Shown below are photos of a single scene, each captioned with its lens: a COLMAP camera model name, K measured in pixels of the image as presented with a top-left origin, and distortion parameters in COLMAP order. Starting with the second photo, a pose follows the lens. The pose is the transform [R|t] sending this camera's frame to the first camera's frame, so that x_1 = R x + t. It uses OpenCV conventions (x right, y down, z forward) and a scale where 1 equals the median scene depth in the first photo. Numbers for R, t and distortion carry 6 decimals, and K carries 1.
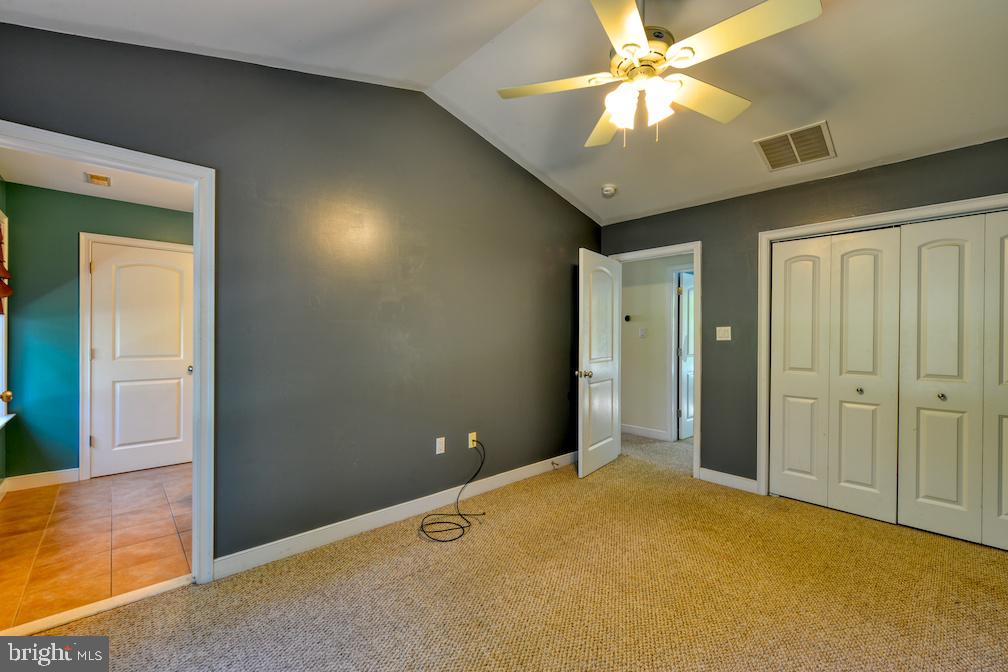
lens RADIAL K [[413.0, 0, 504.0], [0, 413.0, 336.0], [0, 0, 1]] dist [-0.003555, -0.001131]
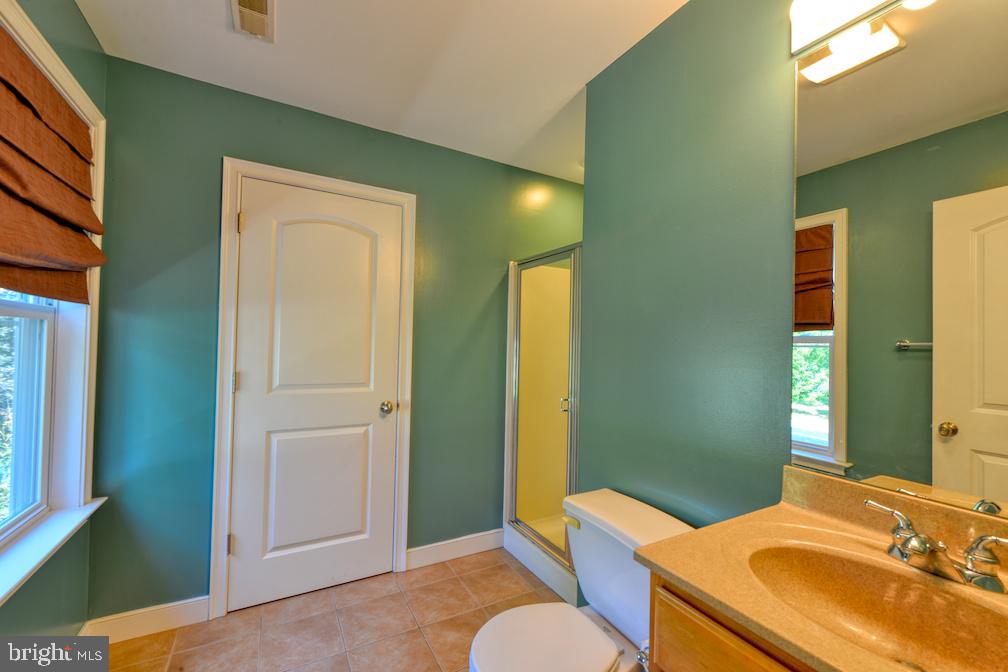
lens RADIAL K [[413.0, 0, 504.0], [0, 413.0, 336.0], [0, 0, 1]] dist [-0.003555, -0.001131]
pose [[0.970579, 0.009547, -0.240595, -0.531333], [-0.015698, 0.999597, -0.023662, -0.008617], [0.240272, 0.026743, 0.970337, 0.557521]]
